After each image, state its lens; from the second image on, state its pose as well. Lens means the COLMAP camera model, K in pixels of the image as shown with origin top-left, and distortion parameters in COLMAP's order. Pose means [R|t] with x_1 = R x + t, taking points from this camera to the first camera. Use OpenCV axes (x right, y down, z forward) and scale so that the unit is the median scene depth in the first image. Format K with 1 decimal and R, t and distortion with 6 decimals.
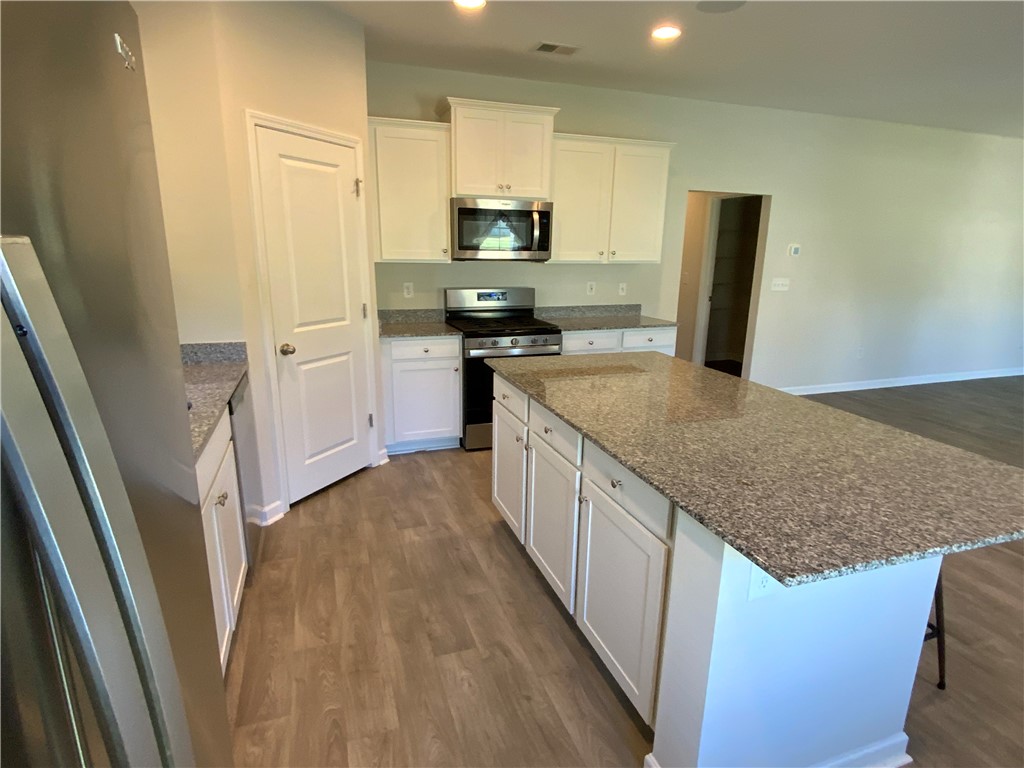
lens RADIAL K [[546.9, 0, 508.8], [0, 546.9, 405.1], [0, 0, 1]] dist [-0.014839, -0.000863]
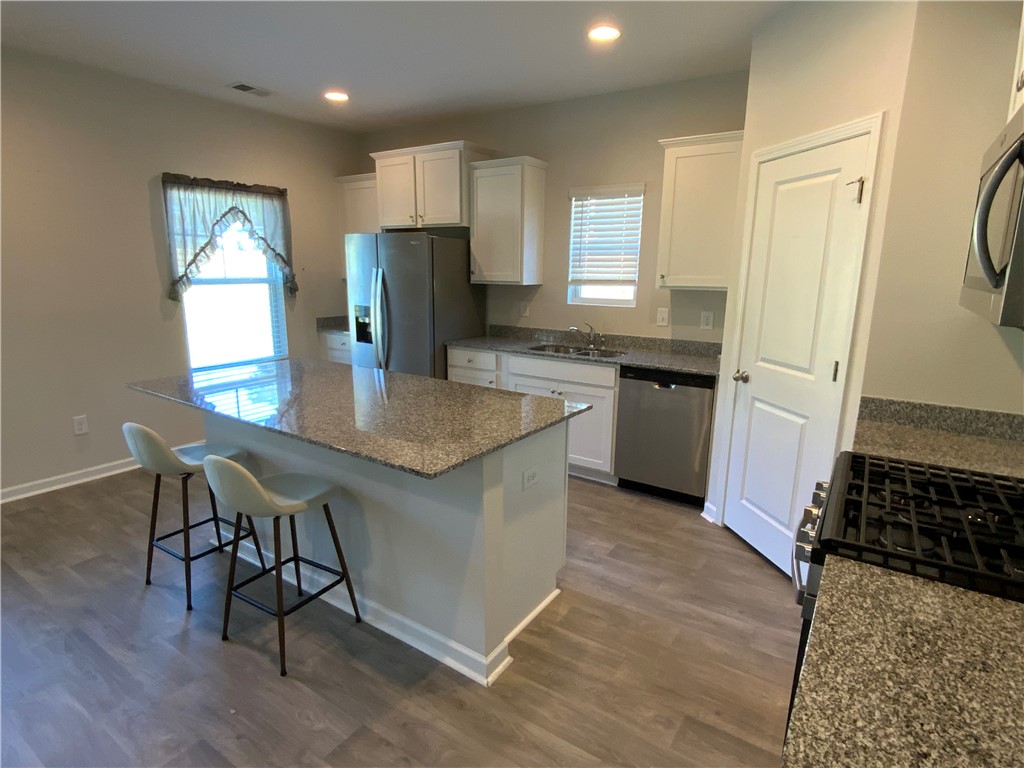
lens RADIAL K [[551.7, 0, 485.6], [0, 551.7, 386.7], [0, 0, 1]] dist [-0.020284, -0.001307]
pose [[-0.823390, 0.109359, -0.556839, 0.479377], [-0.163817, 0.893675, 0.417743, -0.376284], [0.543317, 0.435185, -0.717928, 1.290195]]
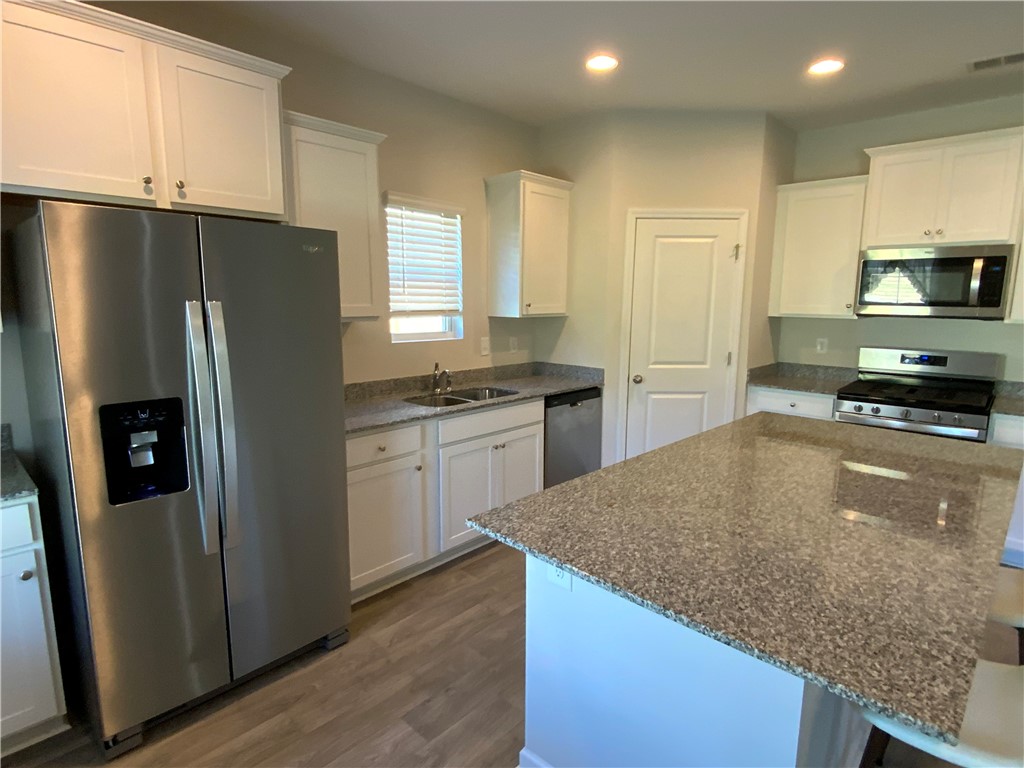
lens RADIAL K [[551.7, 0, 485.6], [0, 551.7, 386.7], [0, 0, 1]] dist [-0.020284, -0.001307]
pose [[0.431897, 0.130746, -0.892396, 0.538740], [-0.242282, 0.969888, 0.024841, -0.025816], [0.868772, 0.205482, 0.450570, 0.081536]]
